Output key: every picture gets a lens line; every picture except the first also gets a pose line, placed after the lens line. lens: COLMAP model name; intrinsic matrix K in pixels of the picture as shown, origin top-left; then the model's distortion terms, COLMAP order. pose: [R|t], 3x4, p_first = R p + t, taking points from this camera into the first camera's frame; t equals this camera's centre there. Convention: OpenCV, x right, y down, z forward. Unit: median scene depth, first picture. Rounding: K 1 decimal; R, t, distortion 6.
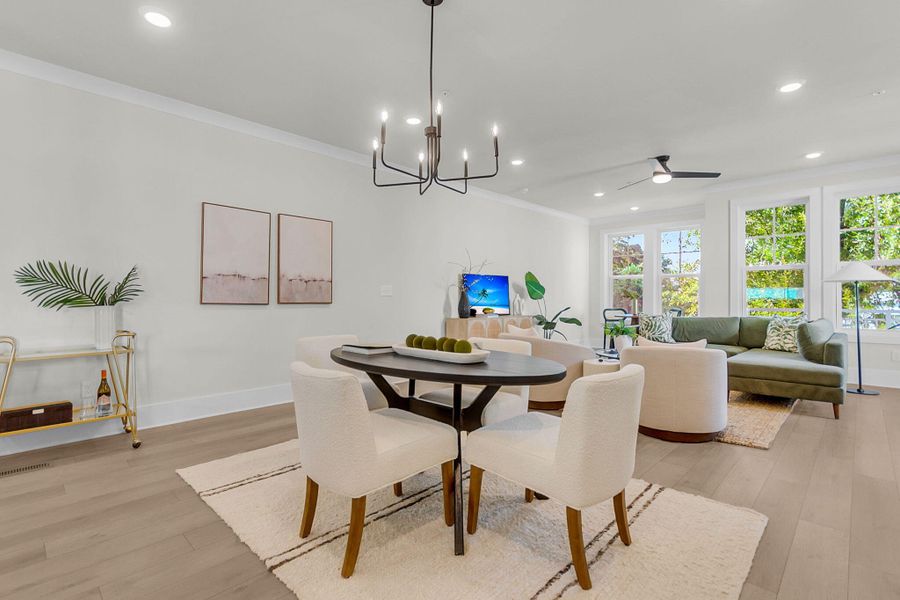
lens RADIAL K [[421.7, 0, 446.7], [0, 421.7, 300.7], [0, 0, 1]] dist [-0.000558, -0.000305]
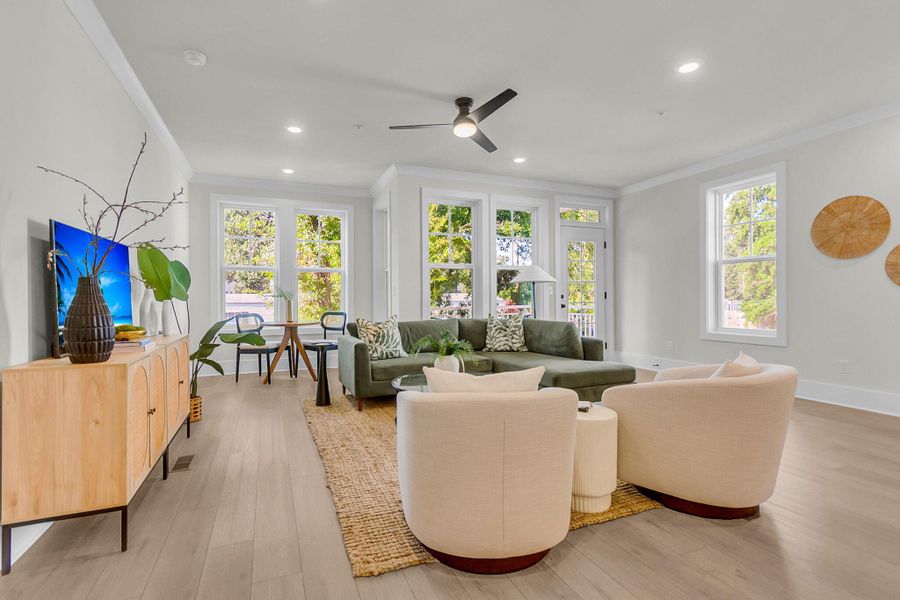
lens RADIAL K [[421.7, 0, 444.0], [0, 421.7, 299.8], [0, 0, 1]] dist [-0.000558, -0.000305]
pose [[0.396435, -0.006217, 0.918042, -0.134193], [0.010552, 0.999942, 0.002215, -0.003354], [-0.918002, 0.008810, 0.396477, 0.631796]]
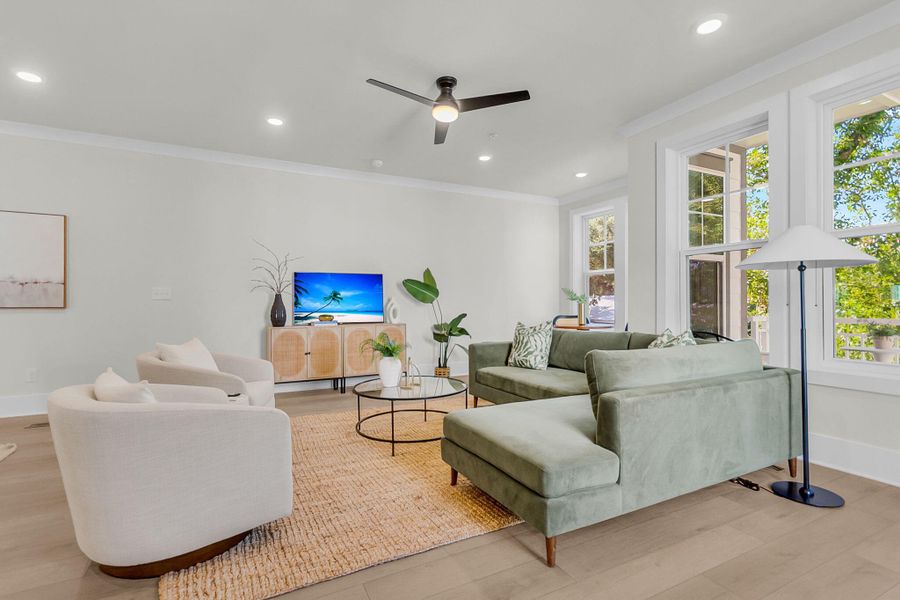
lens RADIAL K [[421.7, 0, 448.8], [0, 421.7, 301.1], [0, 0, 1]] dist [-0.000558, -0.000305]
pose [[0.946868, -0.003667, -0.321603, 0.607096], [0.000076, 0.999938, -0.011178, 0.001089], [0.321624, 0.010560, 0.946809, 0.336783]]
